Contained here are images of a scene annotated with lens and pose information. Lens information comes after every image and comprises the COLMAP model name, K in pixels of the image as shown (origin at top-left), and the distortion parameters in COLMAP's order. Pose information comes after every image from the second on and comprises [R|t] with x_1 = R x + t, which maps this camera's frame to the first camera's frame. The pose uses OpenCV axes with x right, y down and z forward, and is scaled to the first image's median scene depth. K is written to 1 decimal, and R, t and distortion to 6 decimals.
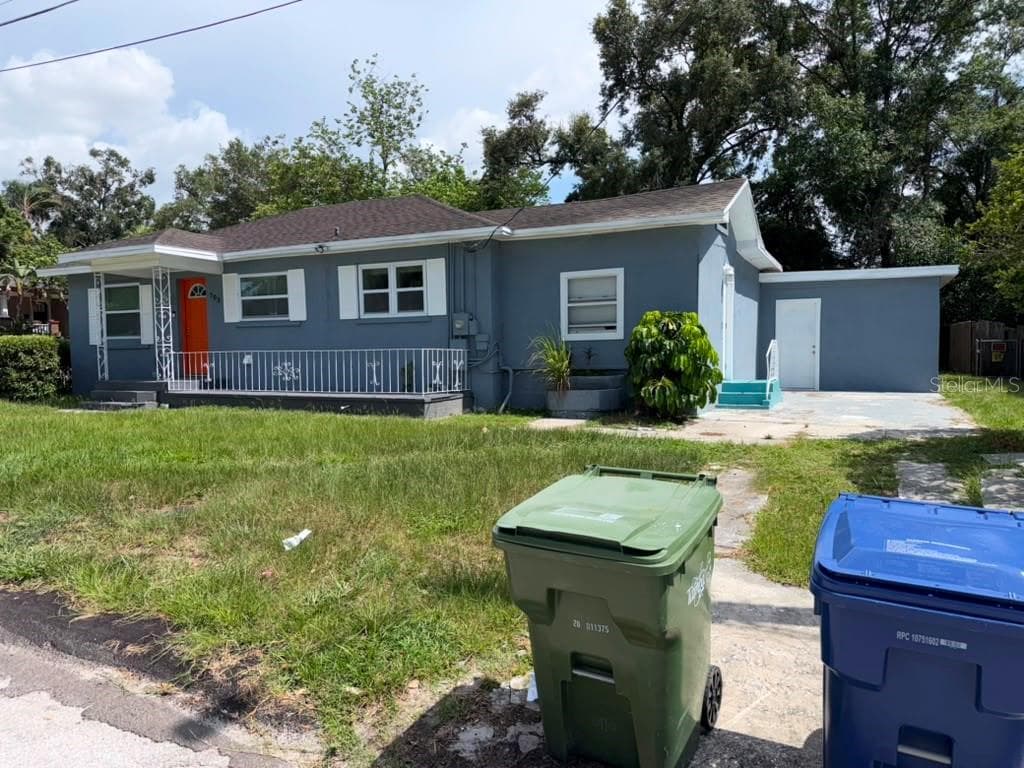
lens RADIAL K [[712.8, 0, 512.1], [0, 712.8, 395.3], [0, 0, 1]] dist [0.078937, -0.103183]
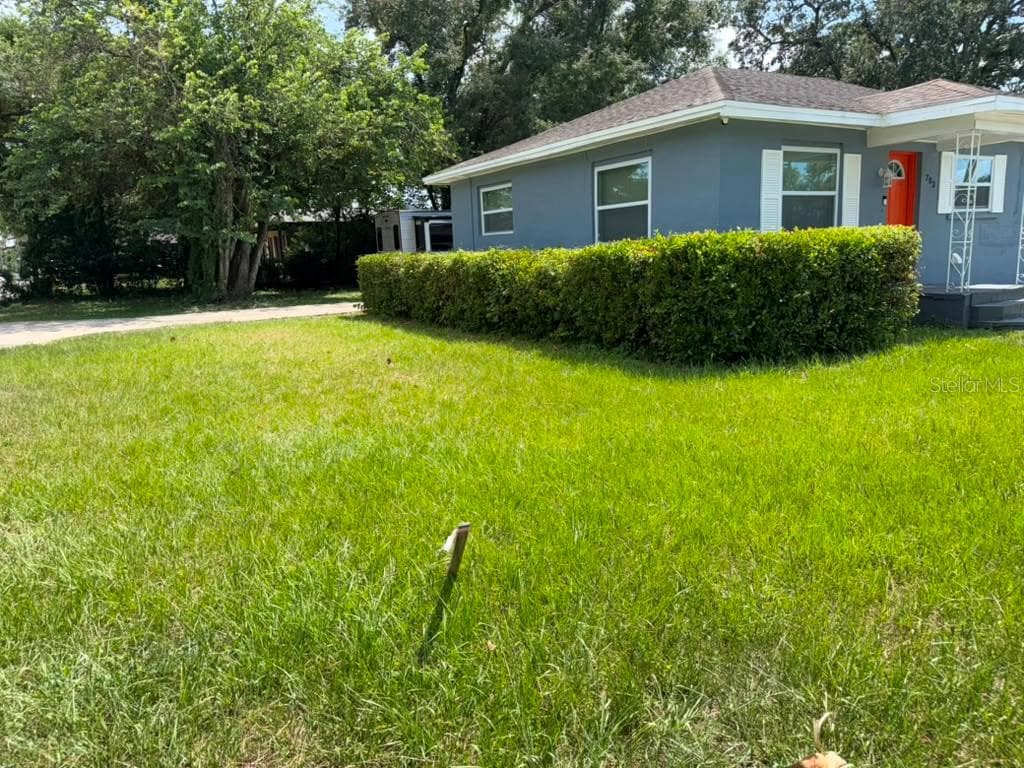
lens RADIAL K [[712.8, 0, 512.1], [0, 712.8, 395.3], [0, 0, 1]] dist [0.078937, -0.103183]
pose [[0.533781, -0.175490, 0.827213, -1.437946], [0.096079, 0.984481, 0.146857, -0.070432], [-0.840147, 0.001088, 0.542357, 1.029061]]
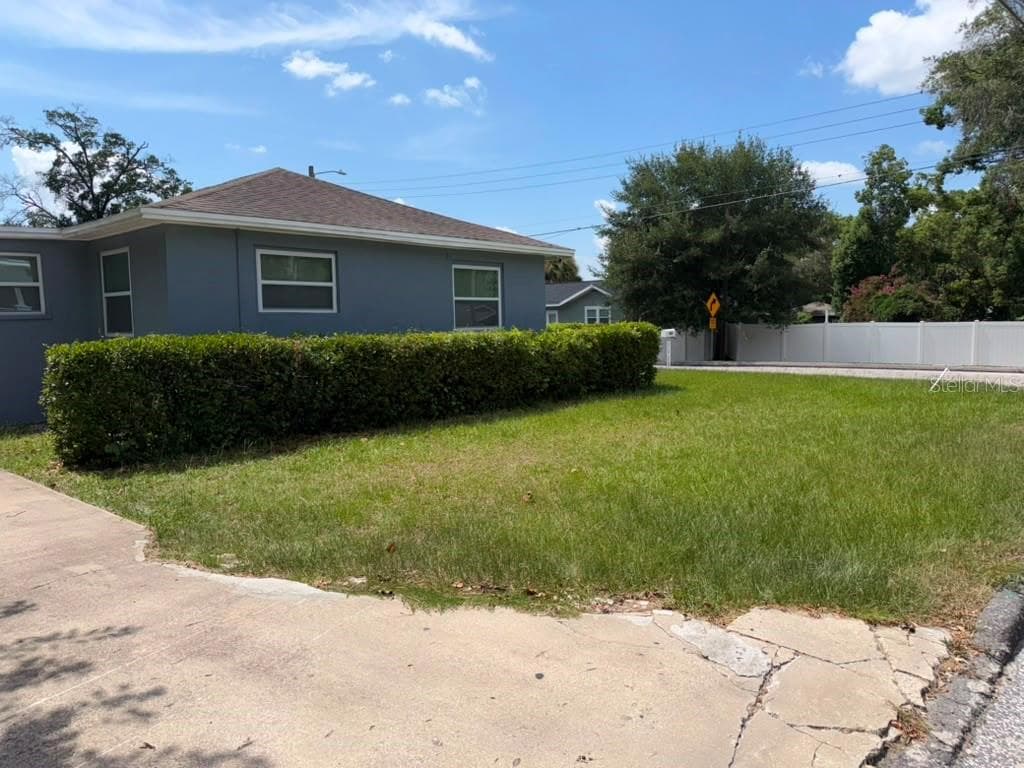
lens RADIAL K [[729.3, 0, 517.2], [0, 729.3, 388.7], [0, 0, 1]] dist [0.044005, -0.058684]
pose [[-0.957771, -0.001536, 0.287529, -1.059600], [0.045174, 0.986764, 0.155747, -0.171423], [-0.283963, 0.162158, -0.945024, 2.203773]]
